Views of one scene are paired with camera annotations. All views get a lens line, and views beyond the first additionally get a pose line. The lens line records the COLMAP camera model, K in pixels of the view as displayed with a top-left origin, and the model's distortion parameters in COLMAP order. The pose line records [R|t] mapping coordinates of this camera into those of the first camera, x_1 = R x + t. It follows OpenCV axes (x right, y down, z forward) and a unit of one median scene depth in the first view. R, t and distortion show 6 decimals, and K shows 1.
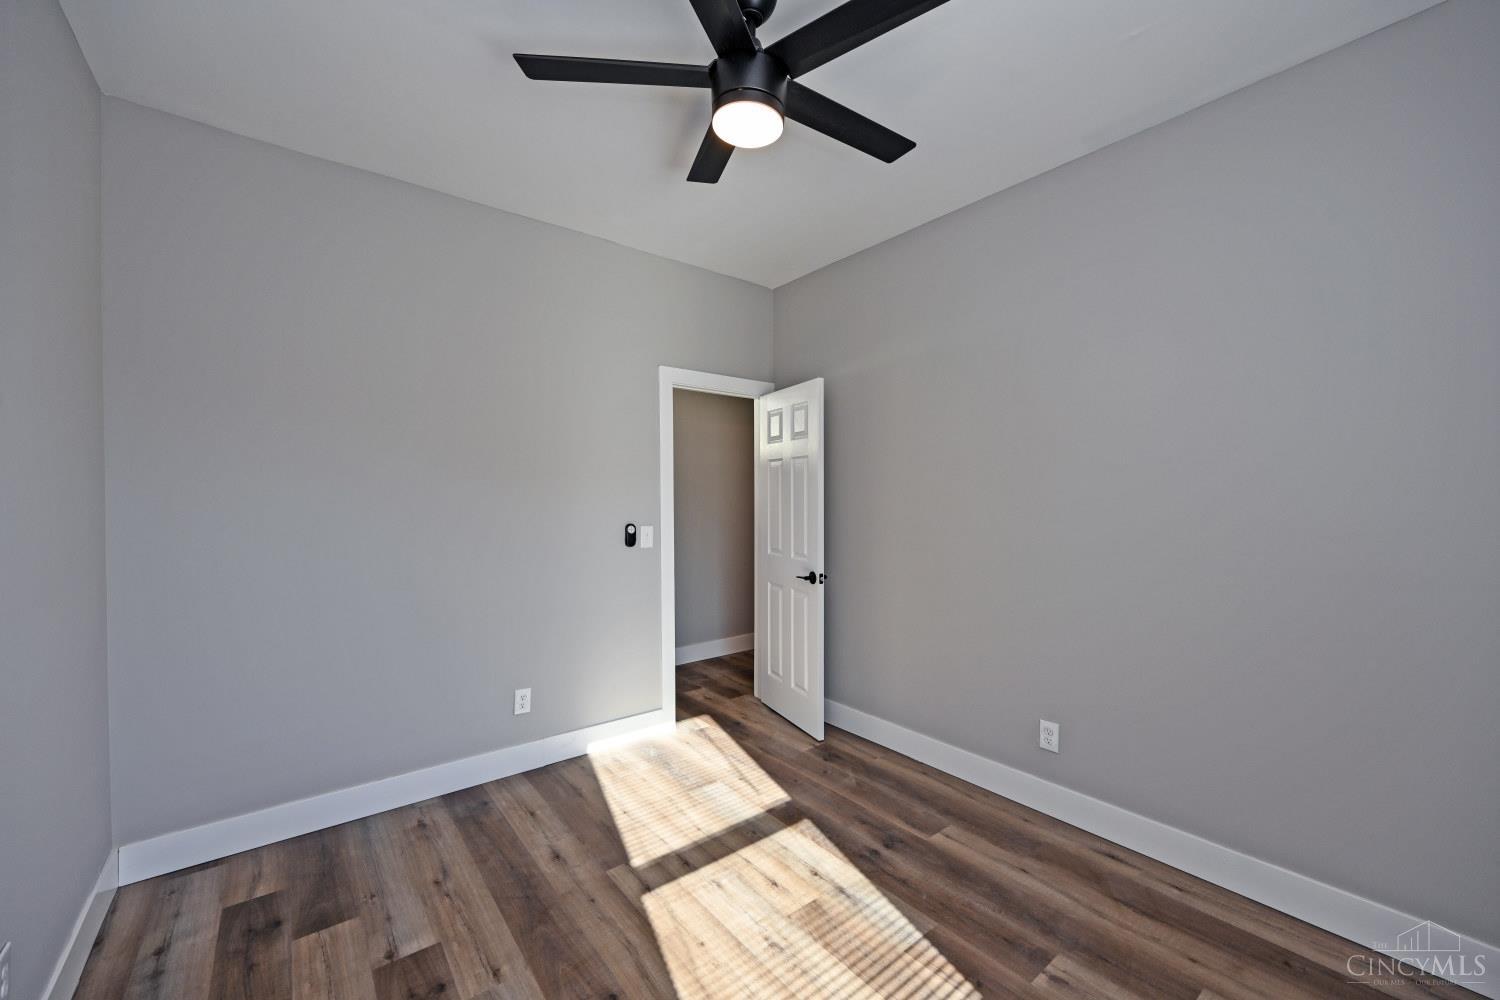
lens RADIAL K [[590.2, 0, 748.8], [0, 590.2, 501.6], [0, 0, 1]] dist [-0.000541, 0.000239]
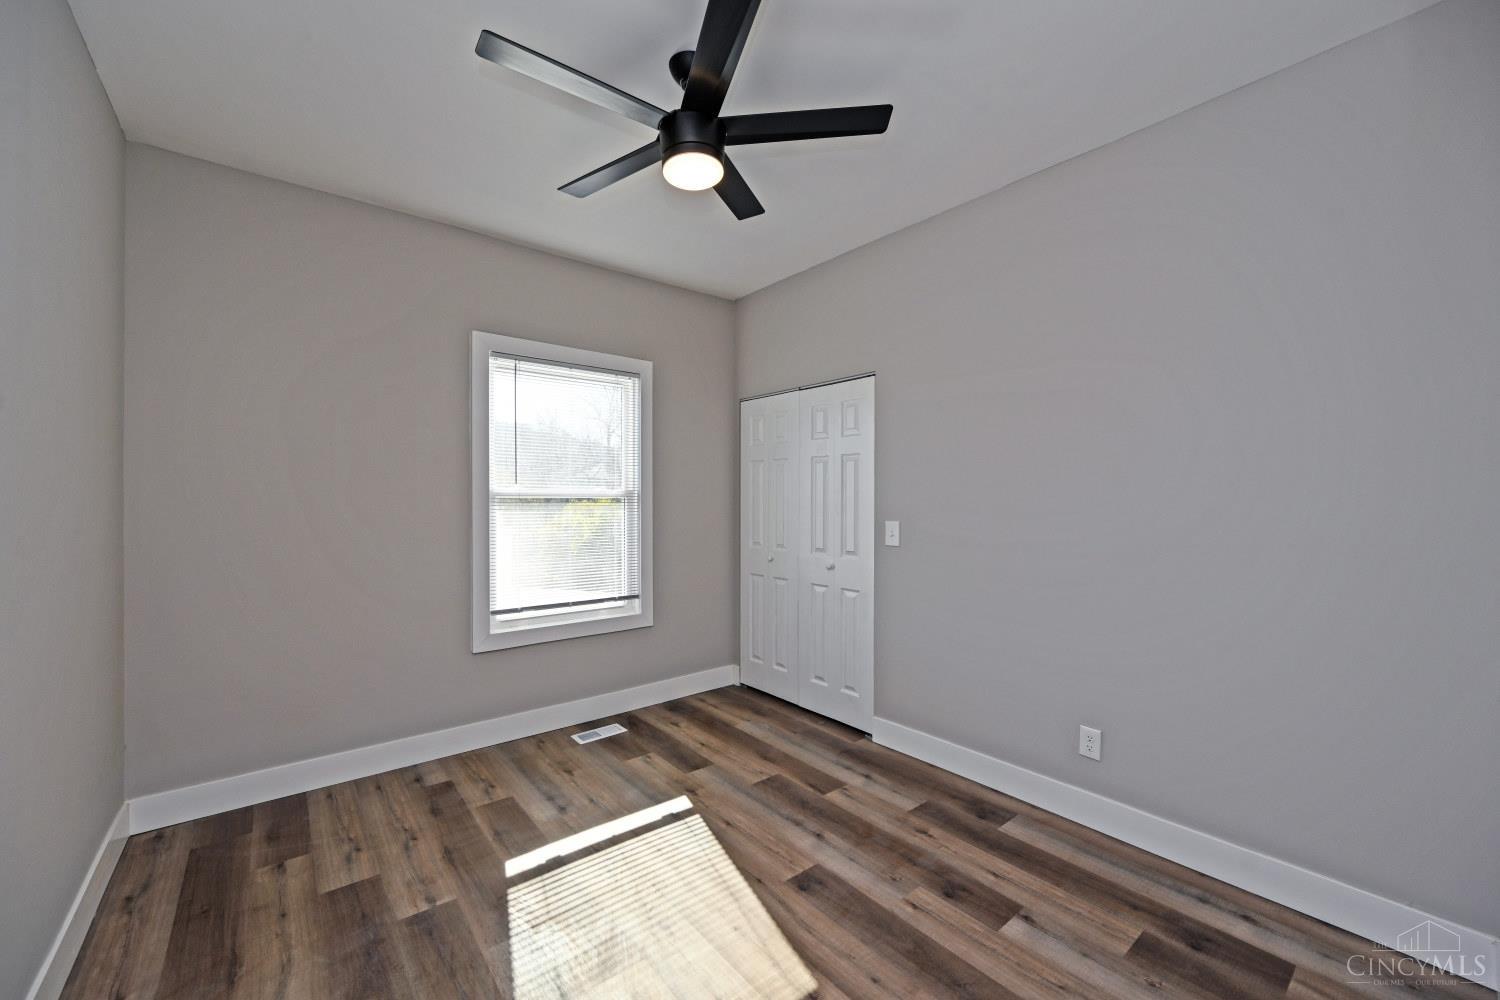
lens RADIAL K [[590.2, 0, 748.8], [0, 590.2, 501.6], [0, 0, 1]] dist [-0.000541, 0.000239]
pose [[-0.999795, 0.001220, -0.020233, -0.074260], [0.001011, 0.999946, 0.010339, 0.002378], [0.020245, 0.010317, -0.999742, 1.833373]]
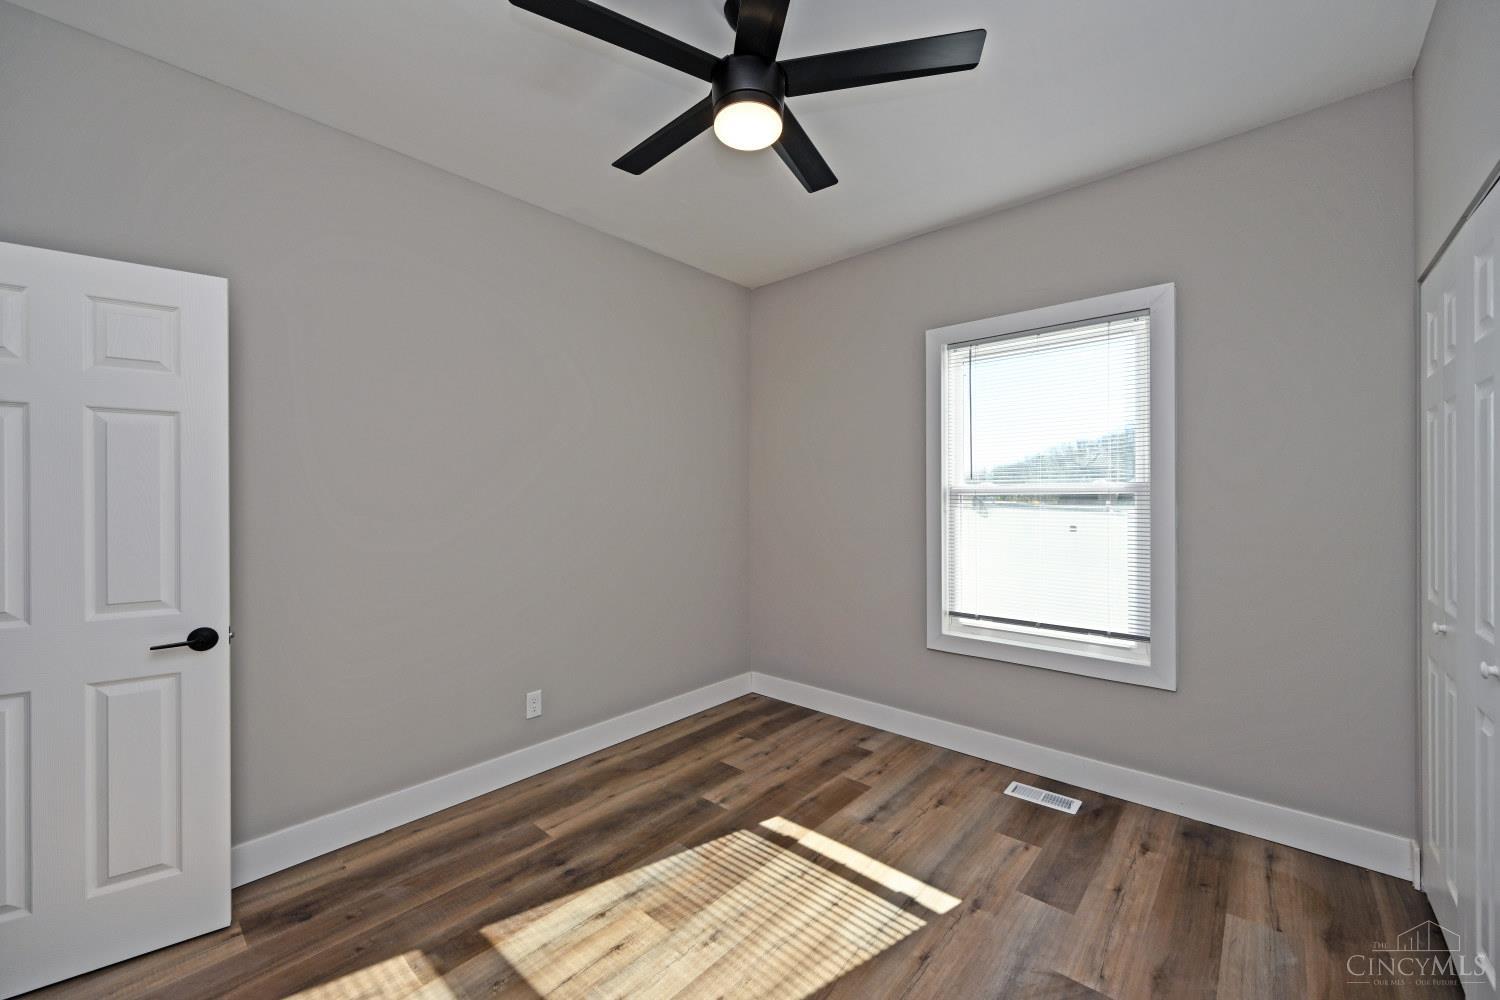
lens RADIAL K [[590.2, 0, 748.8], [0, 590.2, 501.6], [0, 0, 1]] dist [-0.000541, 0.000239]
pose [[-0.174766, -0.004910, 0.984598, -0.861126], [0.012746, 0.999892, 0.007249, 0.006309], [-0.984528, 0.013817, -0.174684, 1.004522]]
